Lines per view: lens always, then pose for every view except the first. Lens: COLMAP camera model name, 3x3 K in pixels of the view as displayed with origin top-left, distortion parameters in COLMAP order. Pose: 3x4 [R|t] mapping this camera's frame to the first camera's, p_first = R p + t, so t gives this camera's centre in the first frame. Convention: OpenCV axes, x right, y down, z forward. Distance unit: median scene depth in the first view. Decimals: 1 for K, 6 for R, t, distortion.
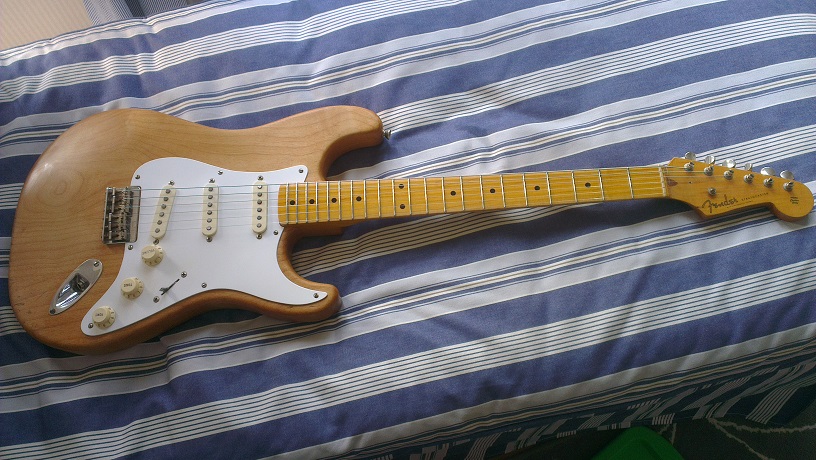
lens RADIAL K [[655.9, 0, 408.0], [0, 655.9, 230.0], [0, 0, 1]] dist [0.149956, -0.262231]
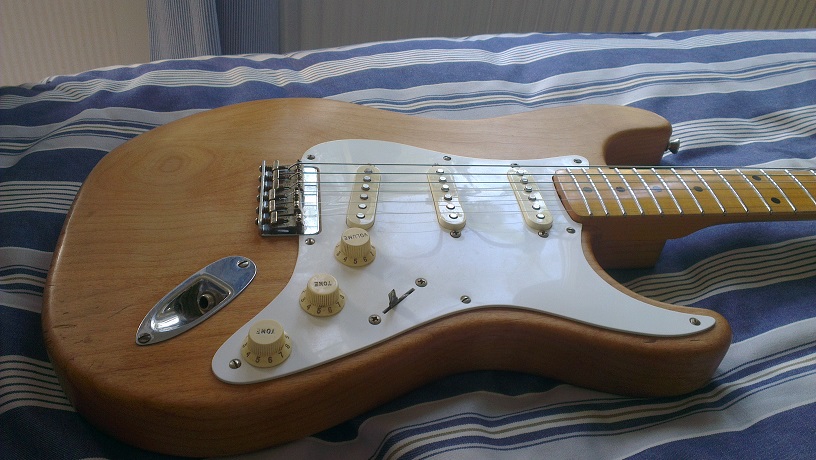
lens RADIAL K [[655.9, 0, 408.0], [0, 655.9, 230.0], [0, 0, 1]] dist [0.149956, -0.262231]
pose [[0.992039, 0.042507, 0.118541, -0.400558], [0.022712, 0.865483, -0.500424, 0.276496], [-0.123867, 0.499132, 0.857627, 0.546301]]
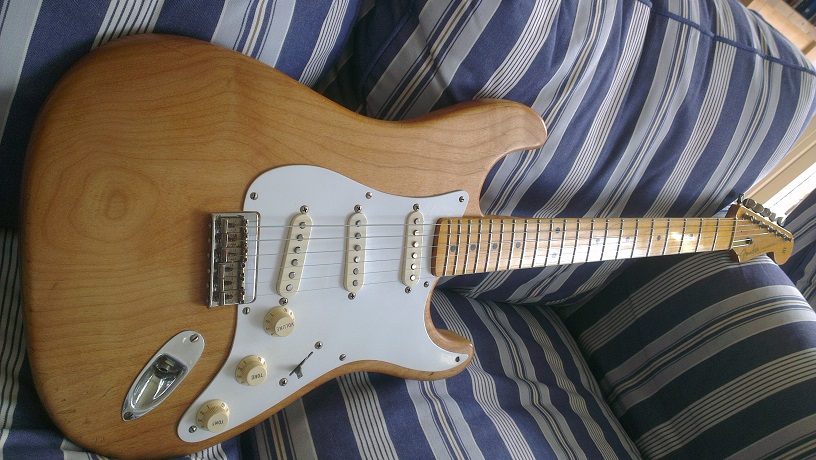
lens RADIAL K [[655.9, 0, 408.0], [0, 655.9, 230.0], [0, 0, 1]] dist [0.149956, -0.262231]
pose [[0.818978, 0.019875, 0.573480, -0.660584], [-0.317862, 0.847772, 0.424554, -0.369519], [-0.477743, -0.529988, 0.700624, 0.507426]]
